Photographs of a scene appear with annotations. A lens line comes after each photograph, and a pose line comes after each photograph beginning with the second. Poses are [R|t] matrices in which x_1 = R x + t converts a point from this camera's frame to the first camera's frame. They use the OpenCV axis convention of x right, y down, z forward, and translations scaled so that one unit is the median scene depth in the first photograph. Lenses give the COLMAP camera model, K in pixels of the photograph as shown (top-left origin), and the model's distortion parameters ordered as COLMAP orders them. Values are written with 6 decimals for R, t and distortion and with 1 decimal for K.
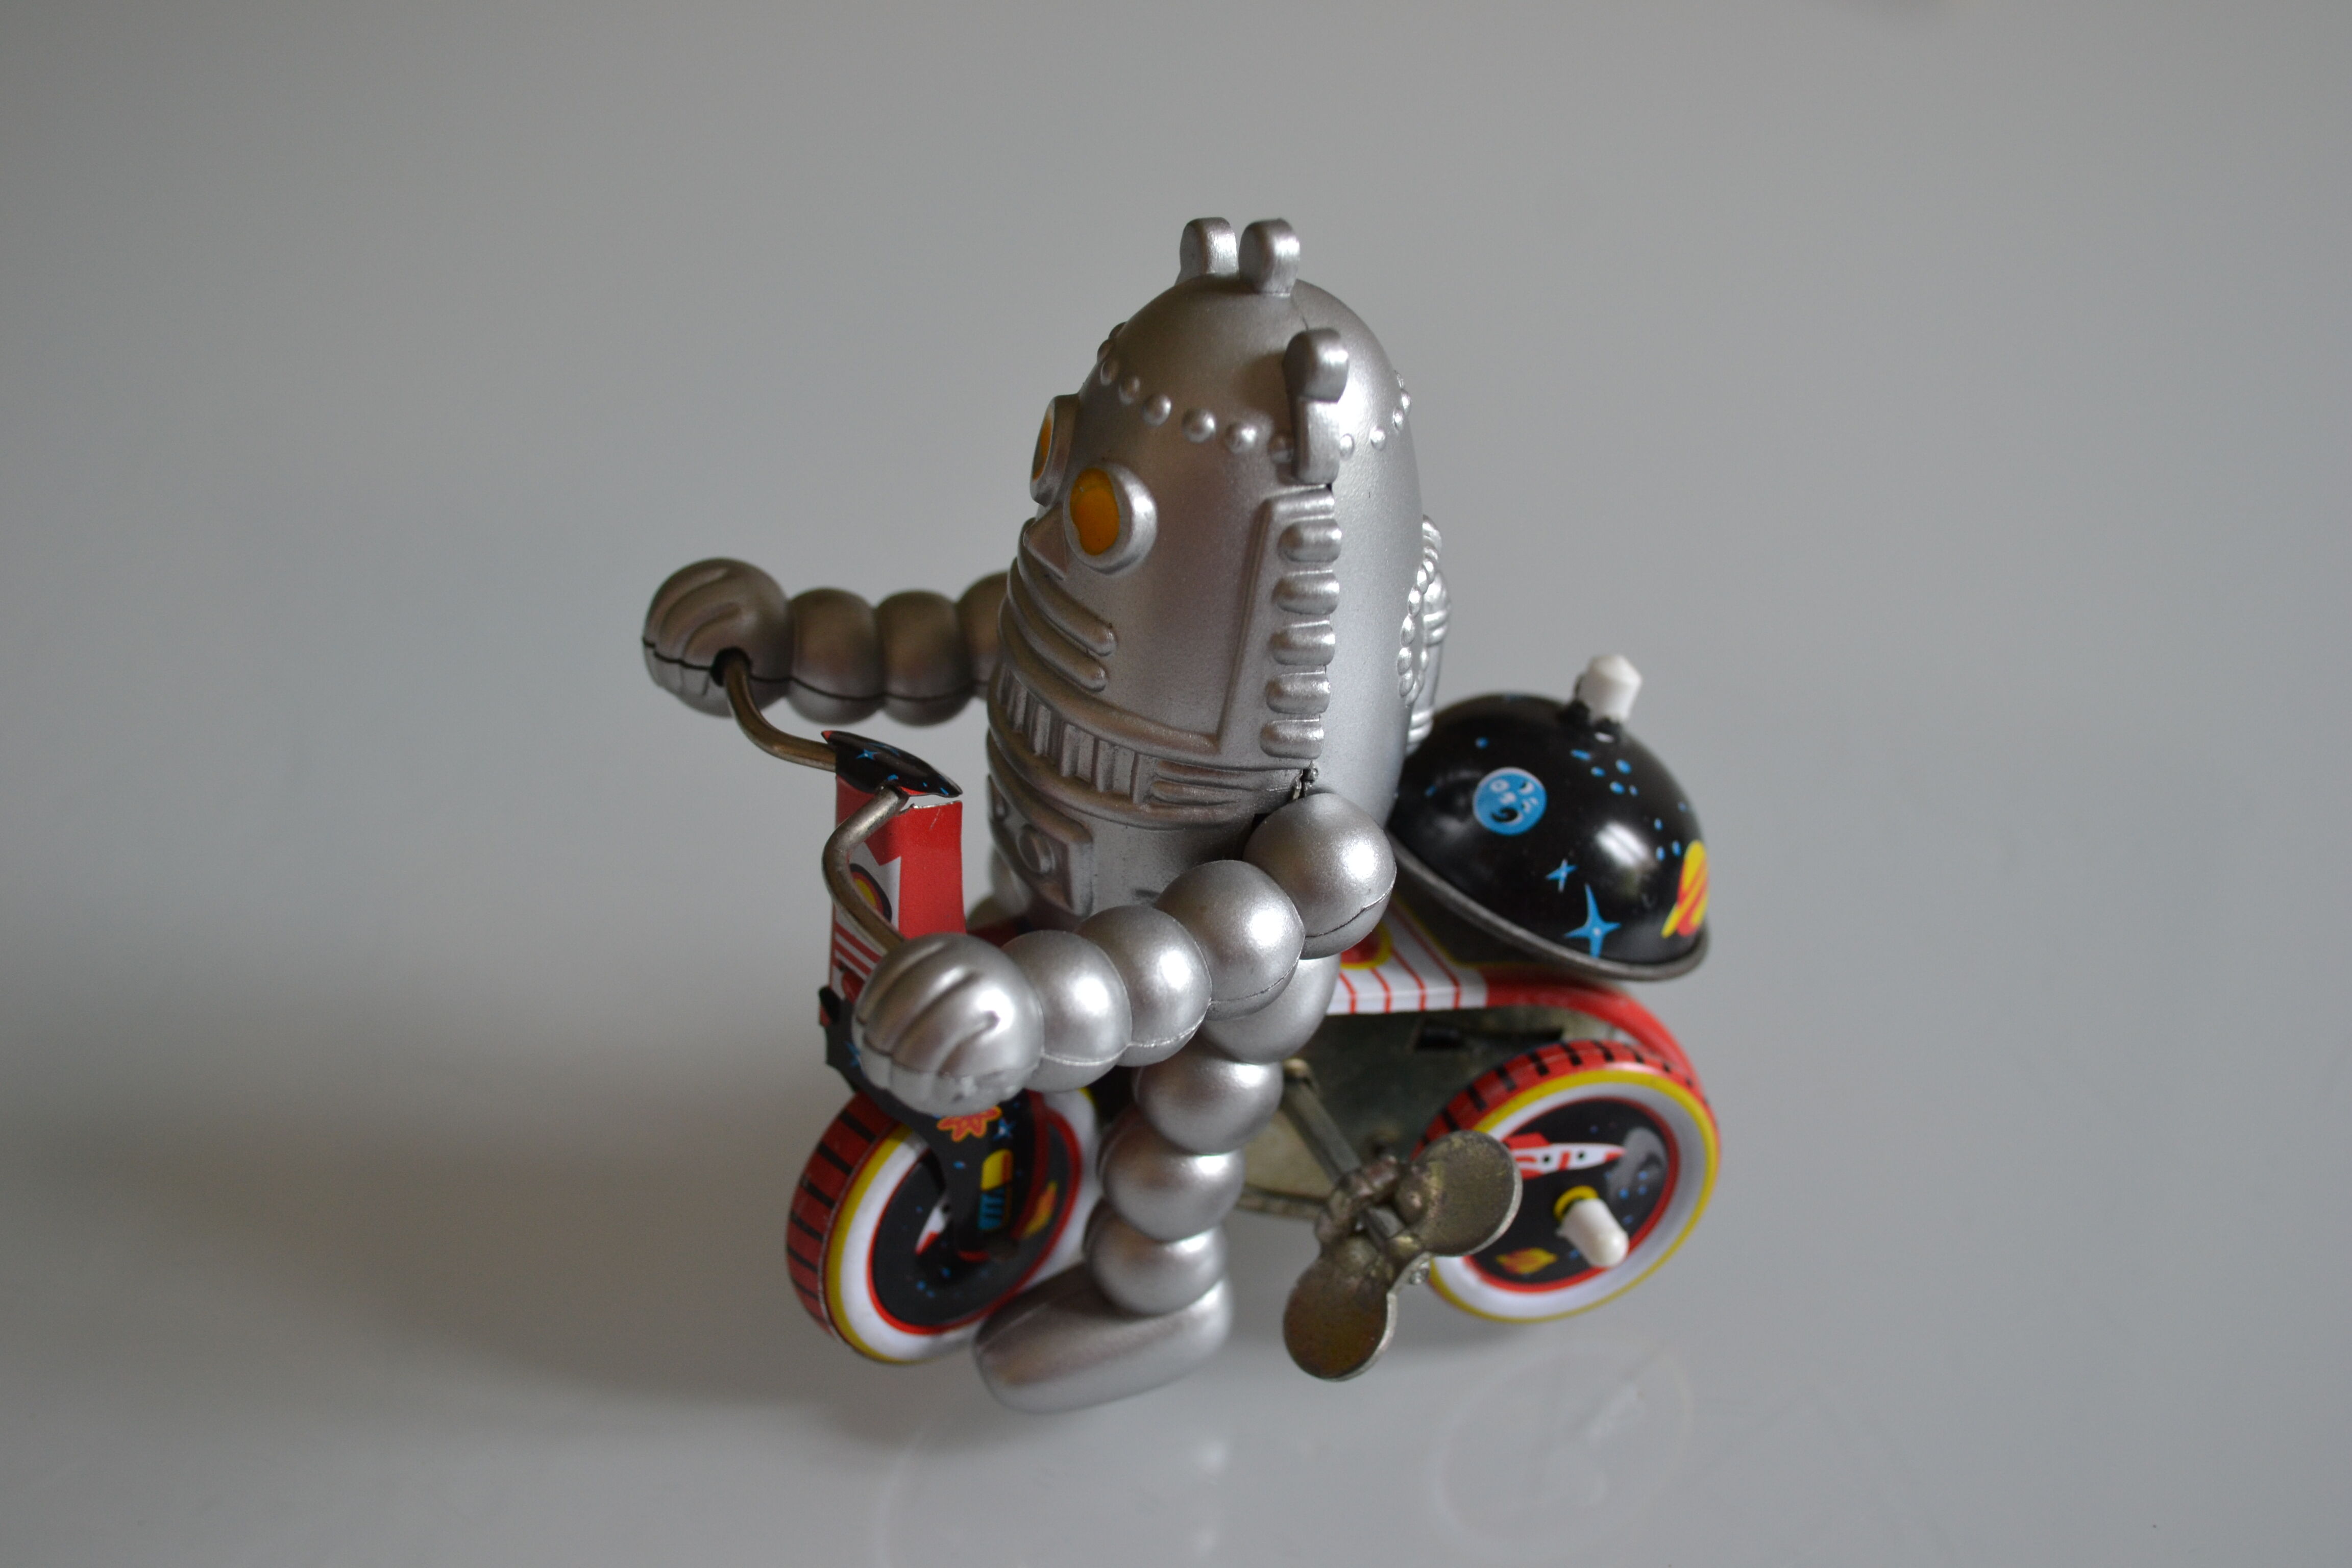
lens RADIAL K [[3207.0, 0, 1176.0], [0, 3207.0, 784.0], [0, 0, 1]] dist [-0.022345, -0.007584]
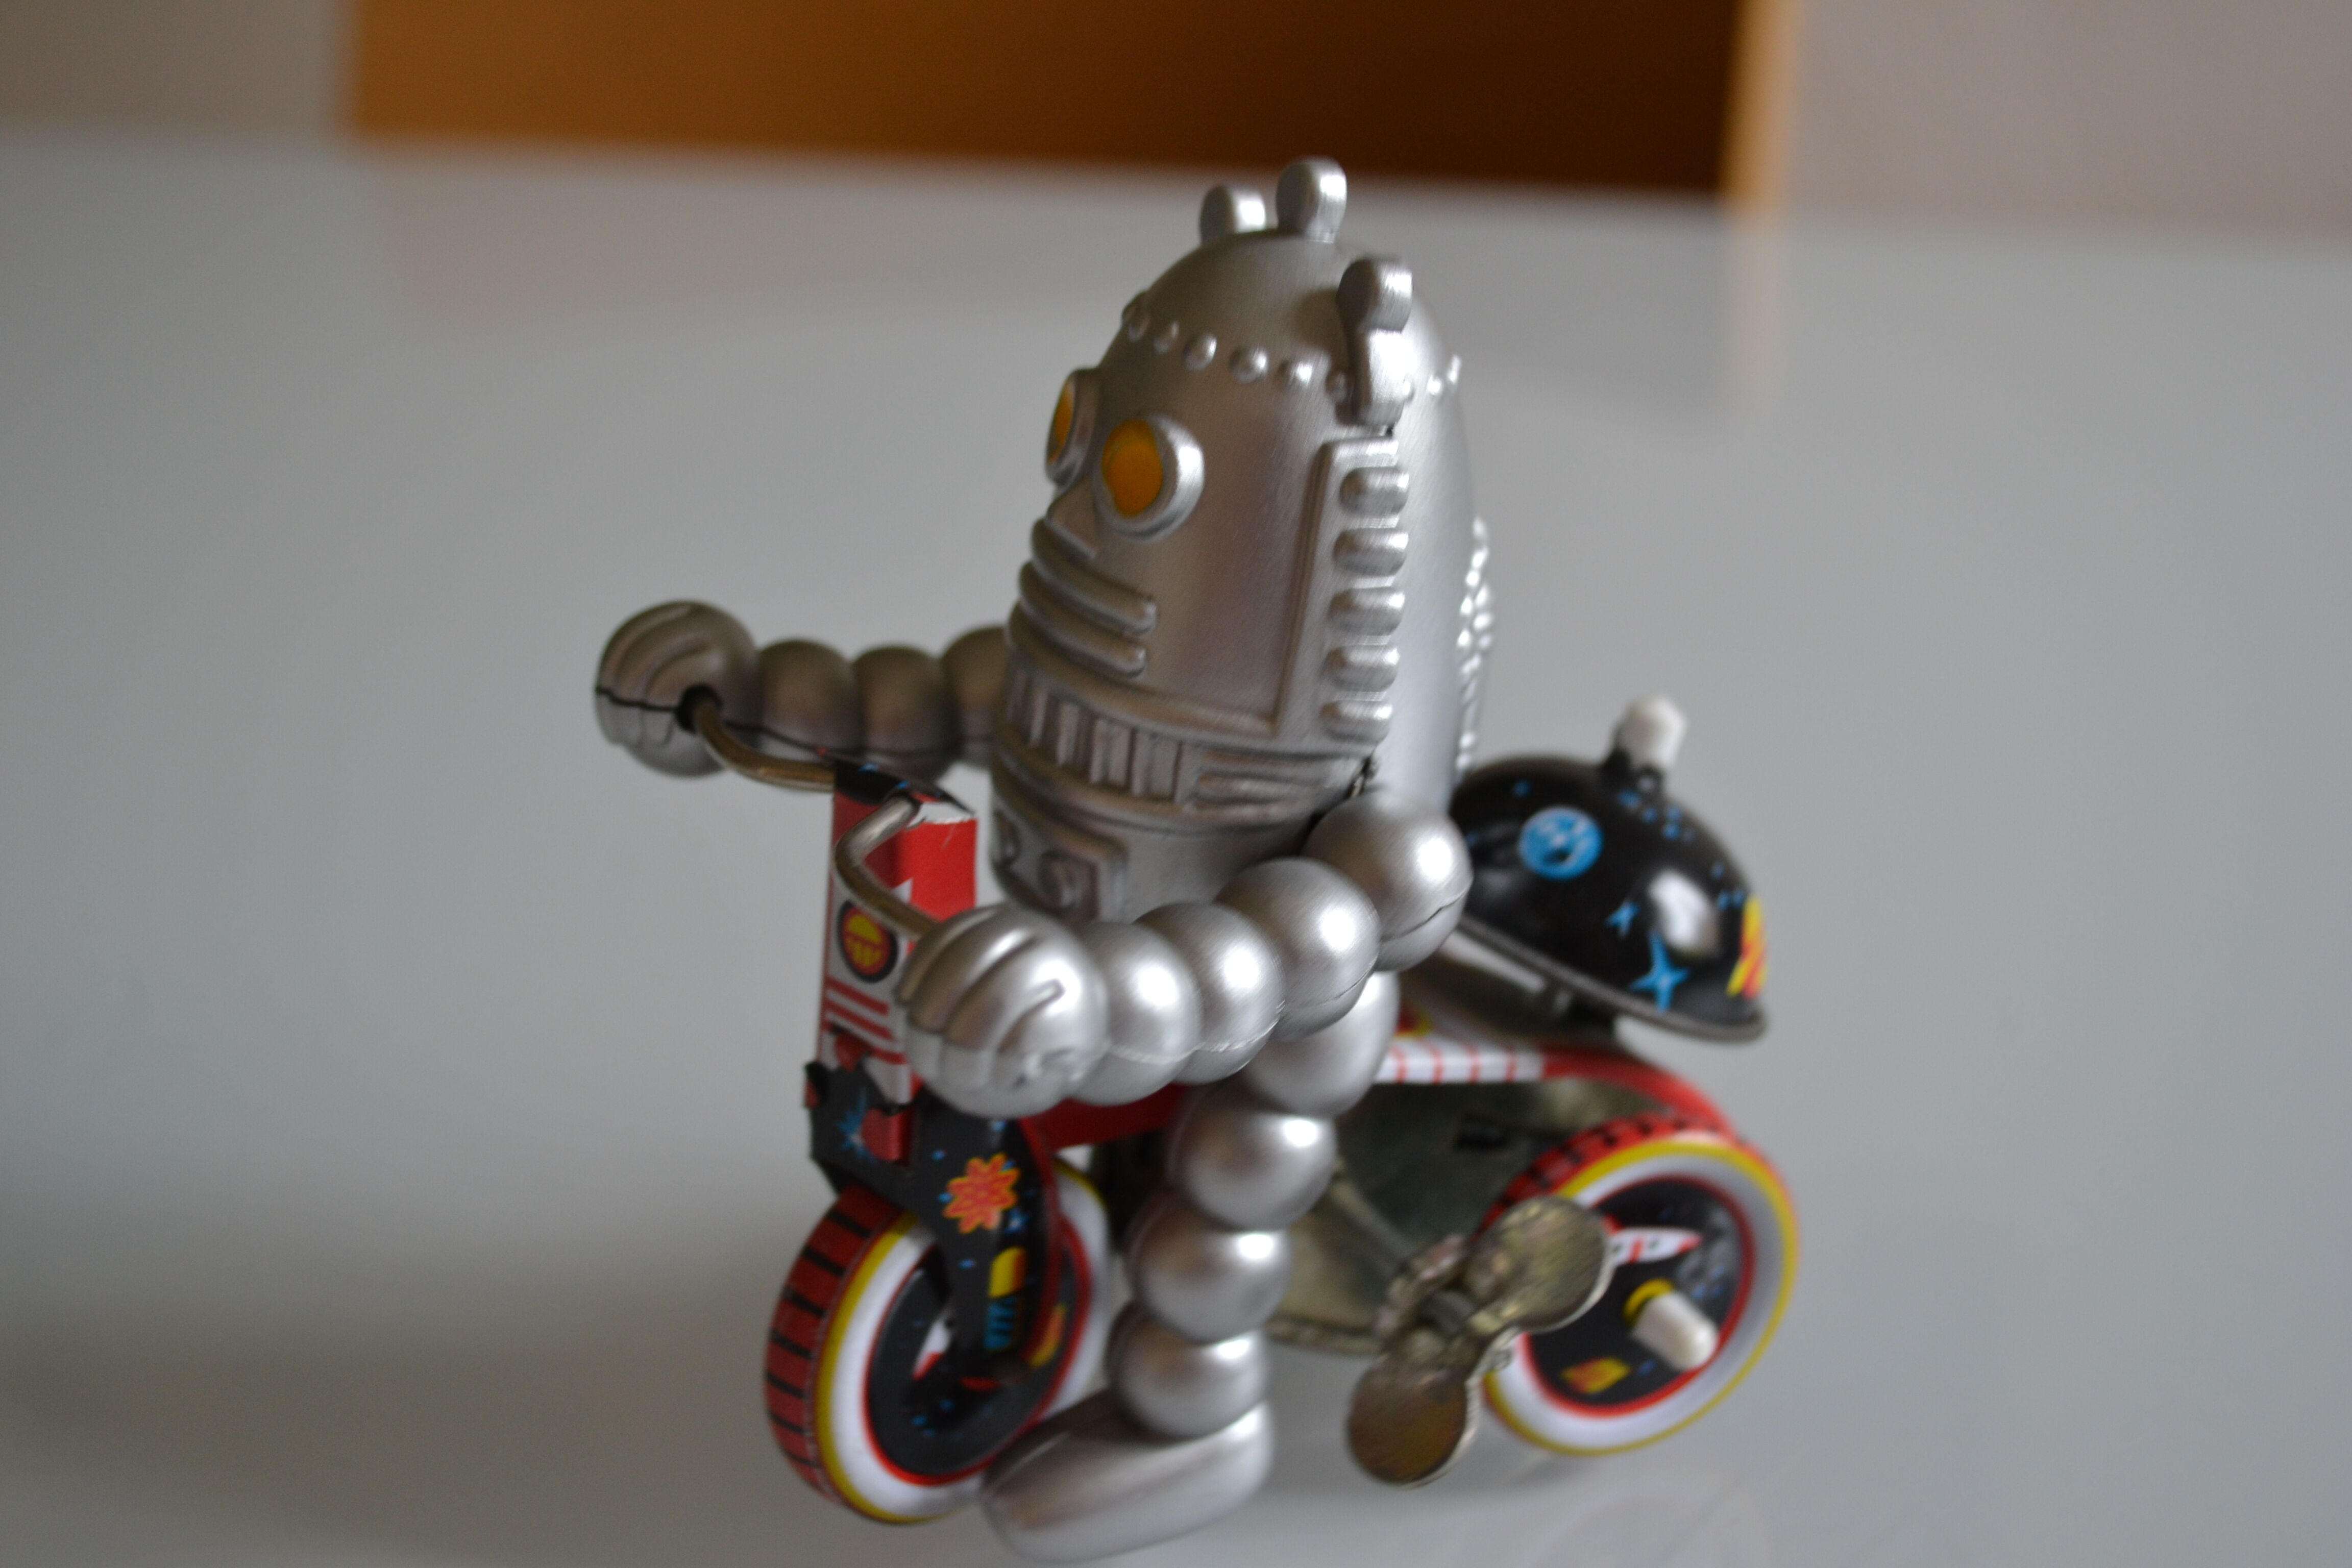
lens RADIAL K [[3207.0, 0, 1176.0], [0, 3207.0, 784.0], [0, 0, 1]] dist [-0.022345, -0.007584]
pose [[0.995649, -0.021273, 0.090723, -0.092425], [0.037314, 0.983147, -0.178966, 0.157356], [-0.085387, 0.181572, 0.979663, 0.121544]]
